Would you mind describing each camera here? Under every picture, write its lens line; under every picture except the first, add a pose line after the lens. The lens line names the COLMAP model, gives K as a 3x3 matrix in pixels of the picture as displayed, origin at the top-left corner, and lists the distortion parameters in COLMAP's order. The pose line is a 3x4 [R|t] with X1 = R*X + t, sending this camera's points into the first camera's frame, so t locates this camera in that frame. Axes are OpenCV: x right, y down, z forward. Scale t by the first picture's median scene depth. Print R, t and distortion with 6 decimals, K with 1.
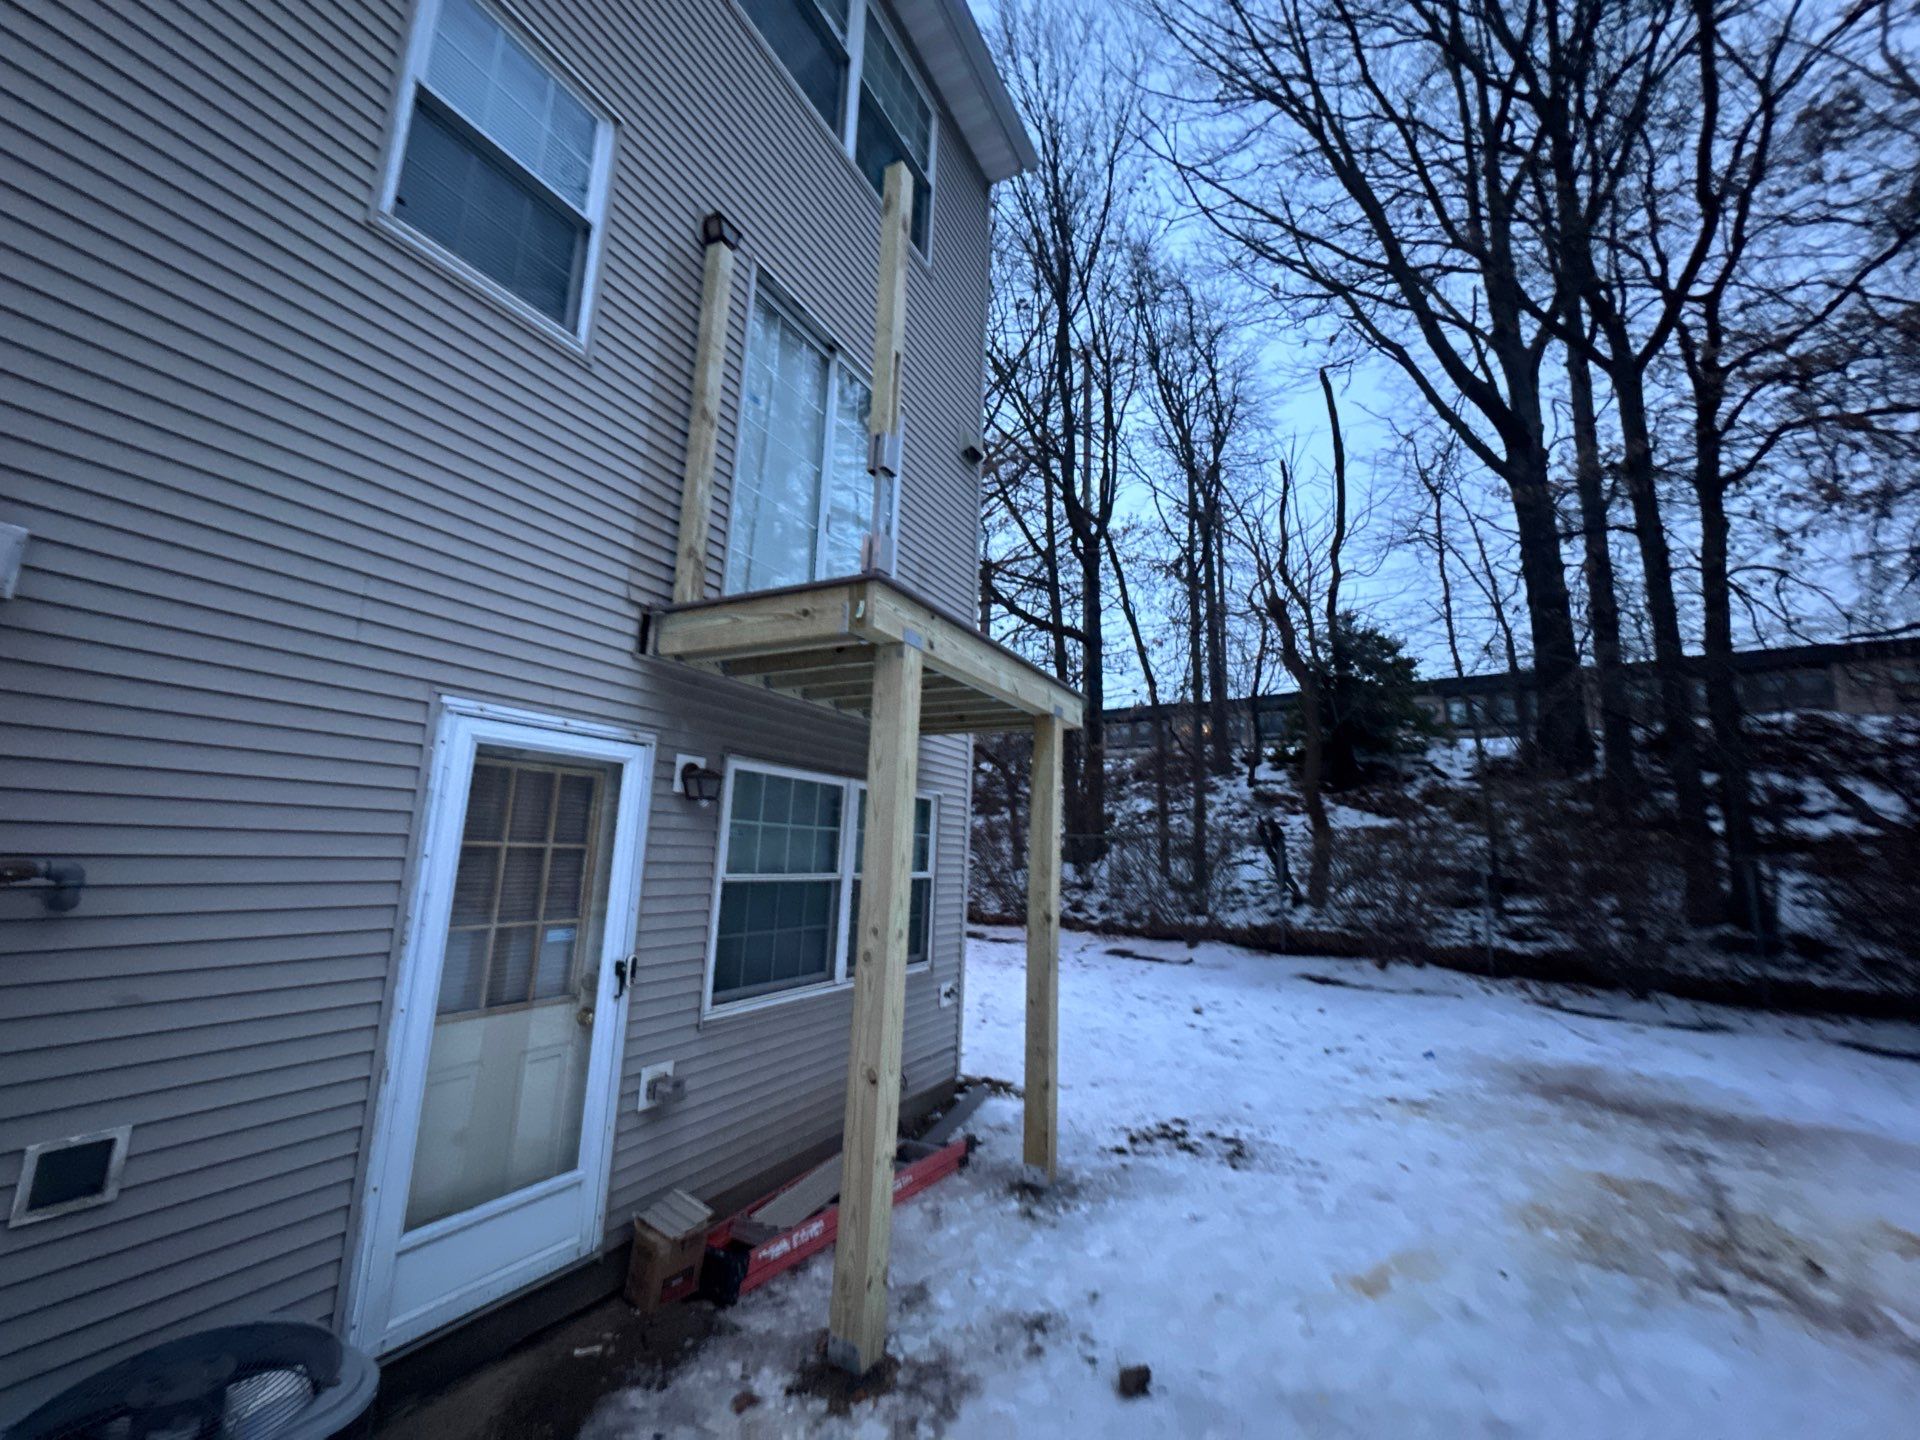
lens RADIAL K [[758.7, 0, 962.4], [0, 758.7, 719.7], [0, 0, 1]] dist [-0.000701, -0.000300]
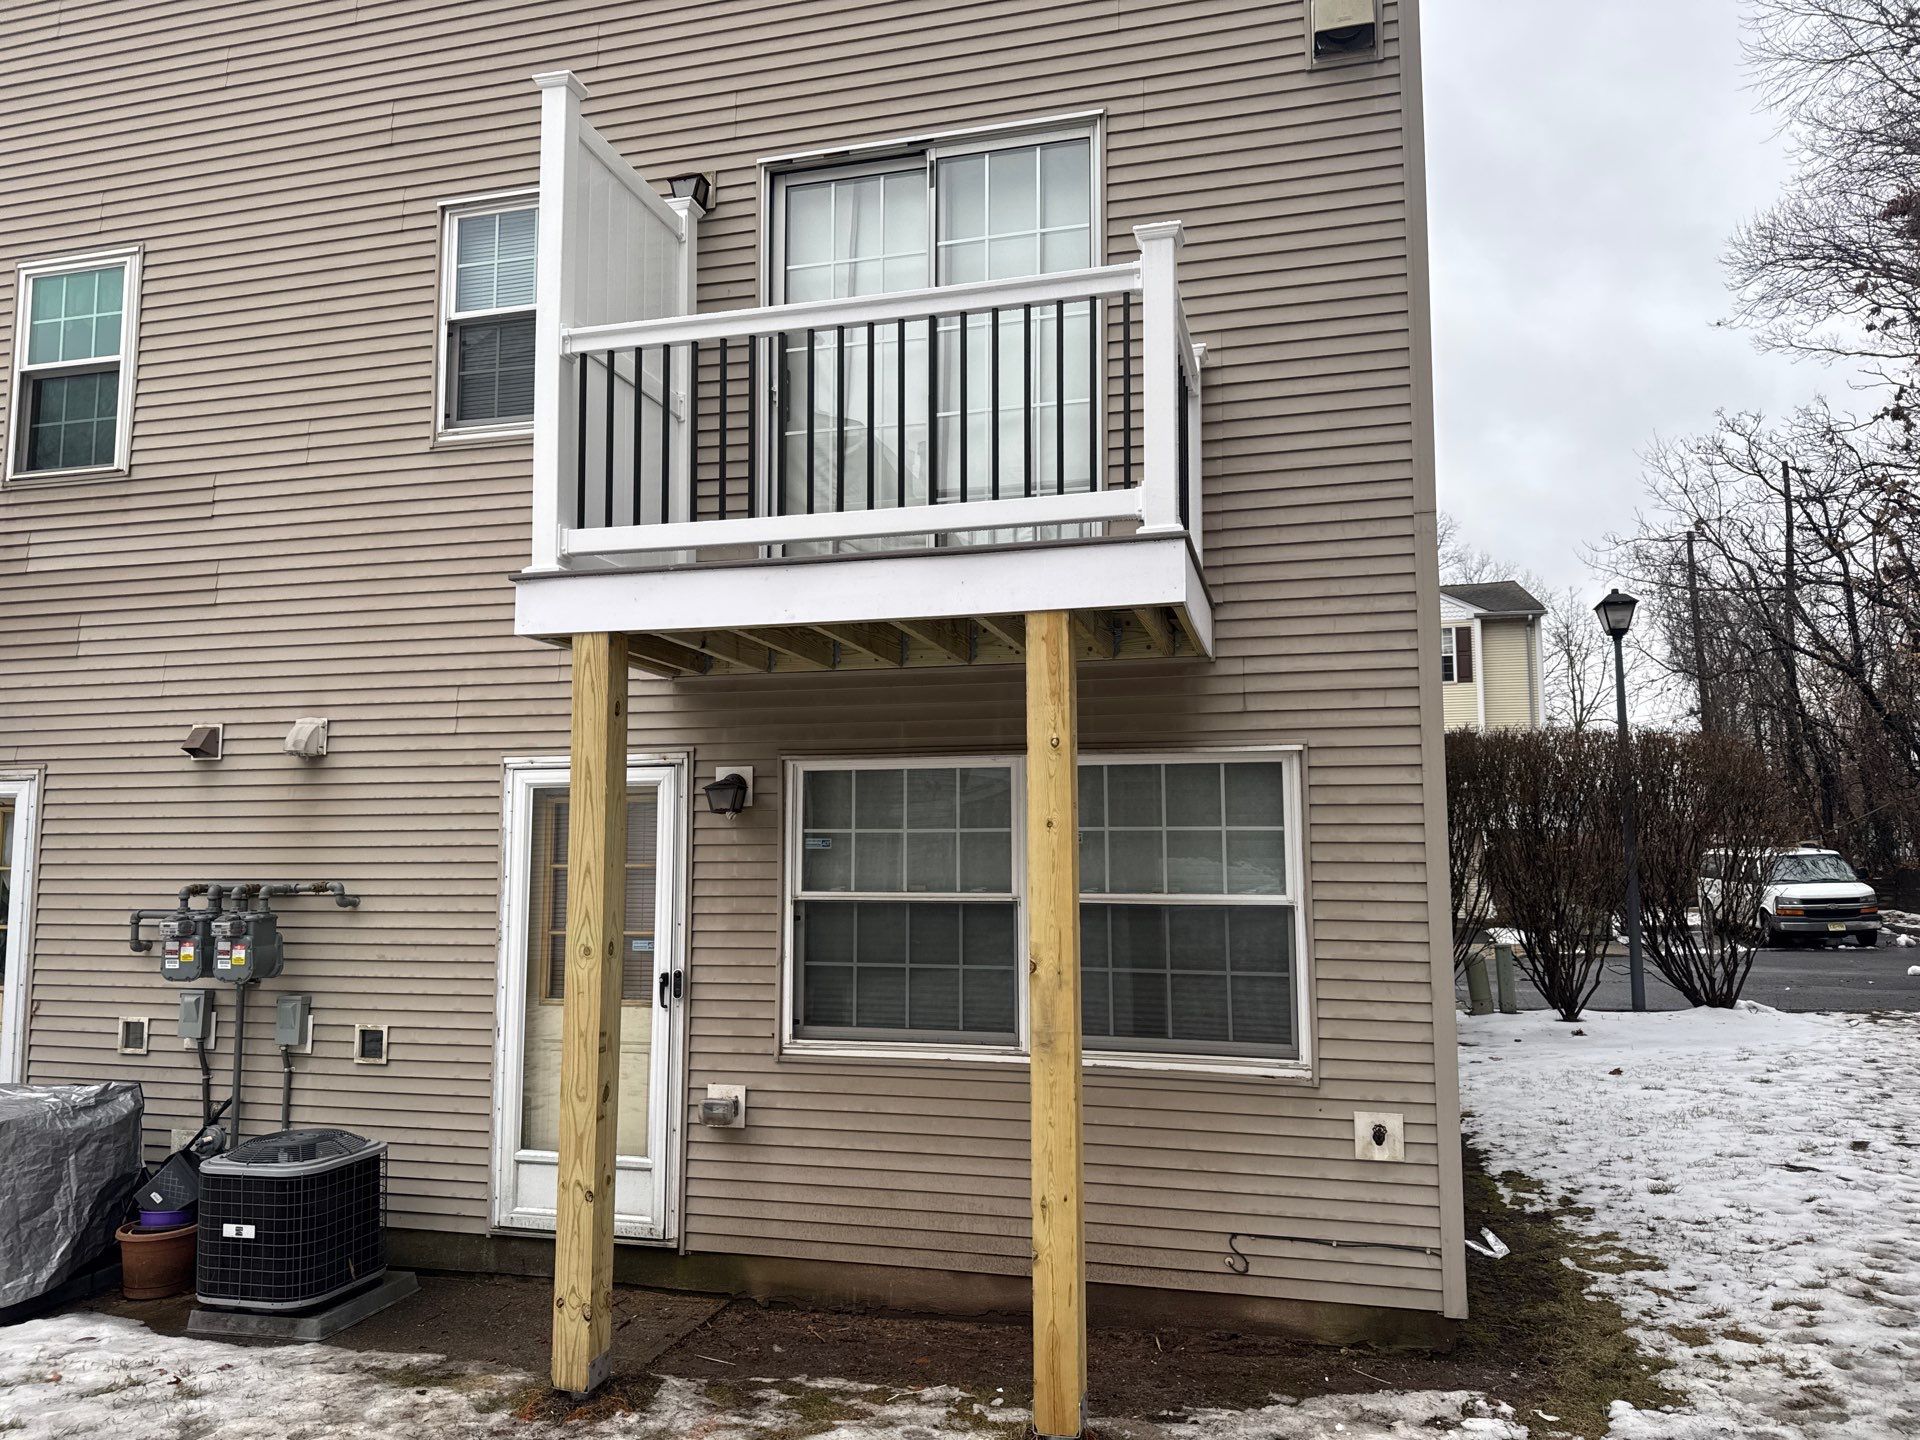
lens RADIAL K [[1354.2, 0, 955.6], [0, 1354.2, 719.5], [0, 0, 1]] dist [0.065662, -0.076980]
pose [[0.212090, -0.133642, -0.968069, 1.335972], [0.179514, 0.979077, -0.095833, 0.201981], [0.960621, -0.153456, 0.231643, 0.893686]]
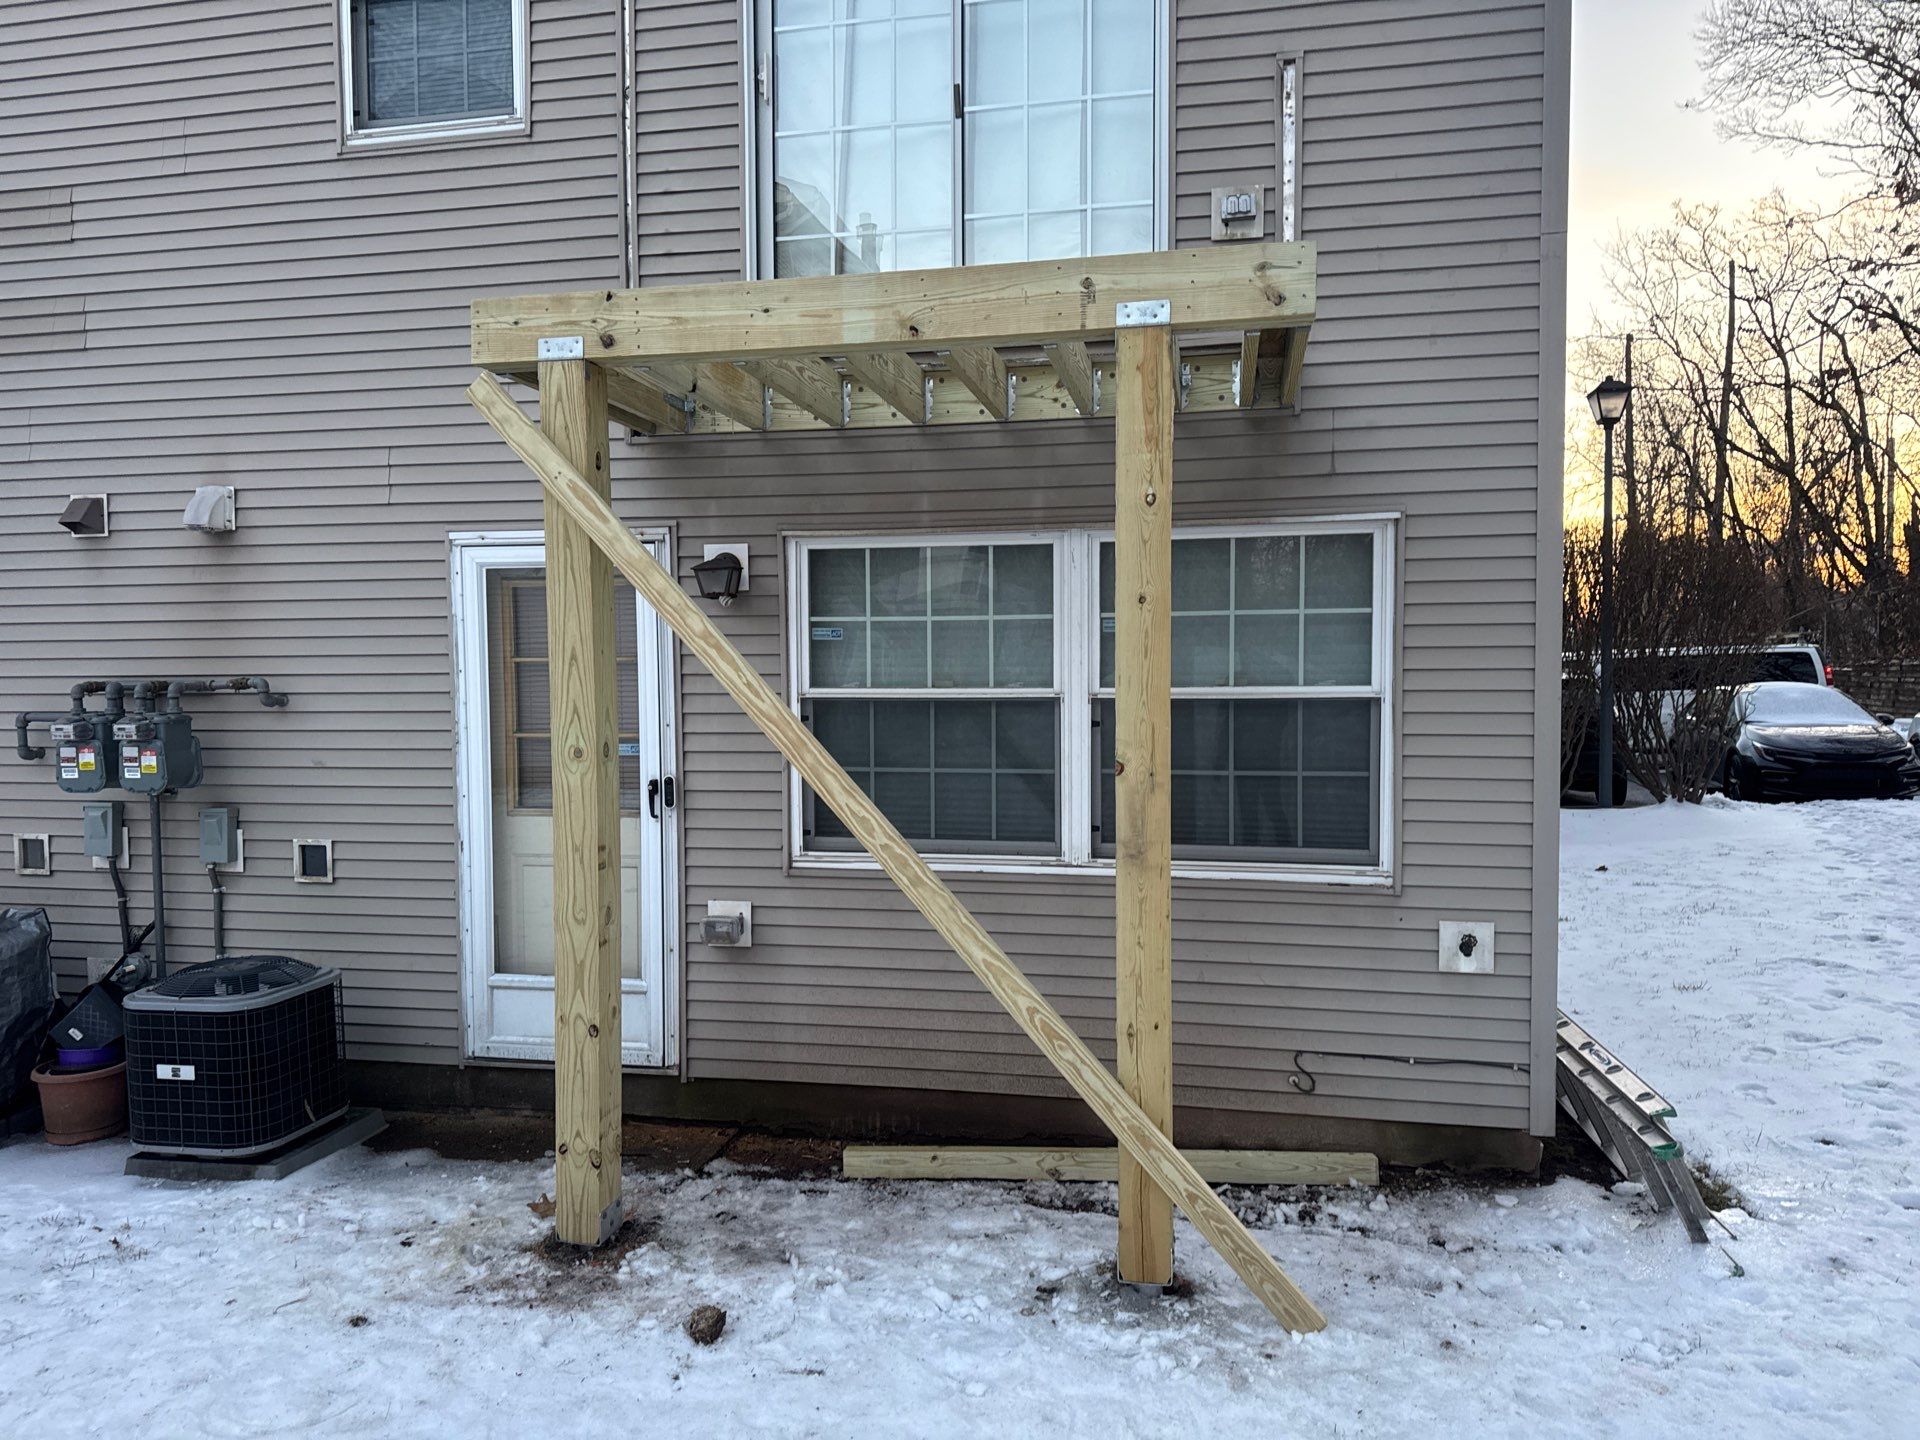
lens RADIAL K [[1338.4, 0, 956.5], [0, 1338.4, 722.5], [0, 0, 1]] dist [0.083594, -0.099218]
pose [[0.270099, 0.001927, -0.962831, 1.088689], [0.183710, 0.981524, 0.053500, 0.204664], [0.945144, -0.191331, 0.264755, 0.825712]]
